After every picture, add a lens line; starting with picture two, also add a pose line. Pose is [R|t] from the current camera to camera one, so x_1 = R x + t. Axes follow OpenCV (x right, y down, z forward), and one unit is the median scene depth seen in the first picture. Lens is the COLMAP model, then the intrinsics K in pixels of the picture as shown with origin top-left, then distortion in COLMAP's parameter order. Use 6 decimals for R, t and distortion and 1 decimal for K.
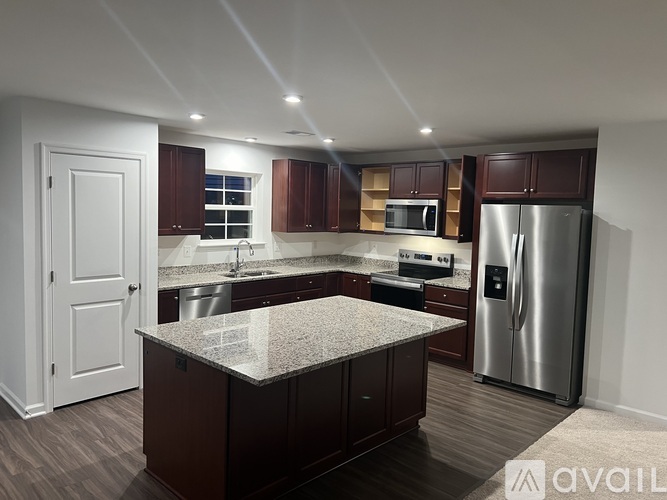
lens RADIAL K [[503.0, 0, 330.8], [0, 503.0, 250.3], [0, 0, 1]] dist [0.089581, -0.003144]
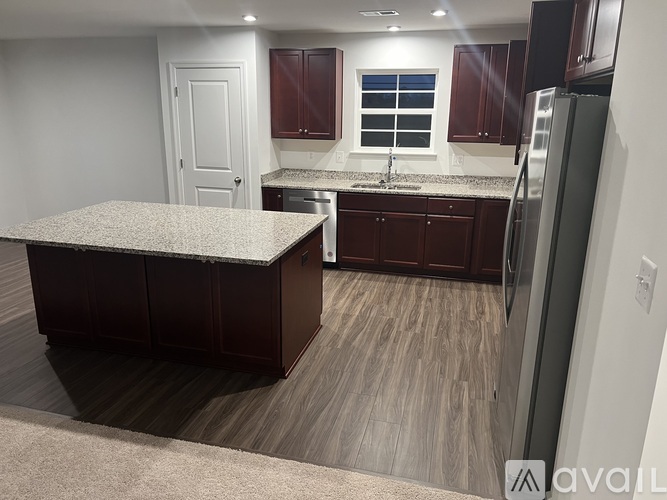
lens RADIAL K [[503.0, 0, 331.0], [0, 503.0, 248.9], [0, 0, 1]] dist [0.089581, -0.003144]
pose [[0.493014, 0.216272, -0.842712, 0.588396], [-0.072776, 0.975468, 0.207766, -0.025637], [0.866972, -0.041103, 0.496659, 0.452558]]
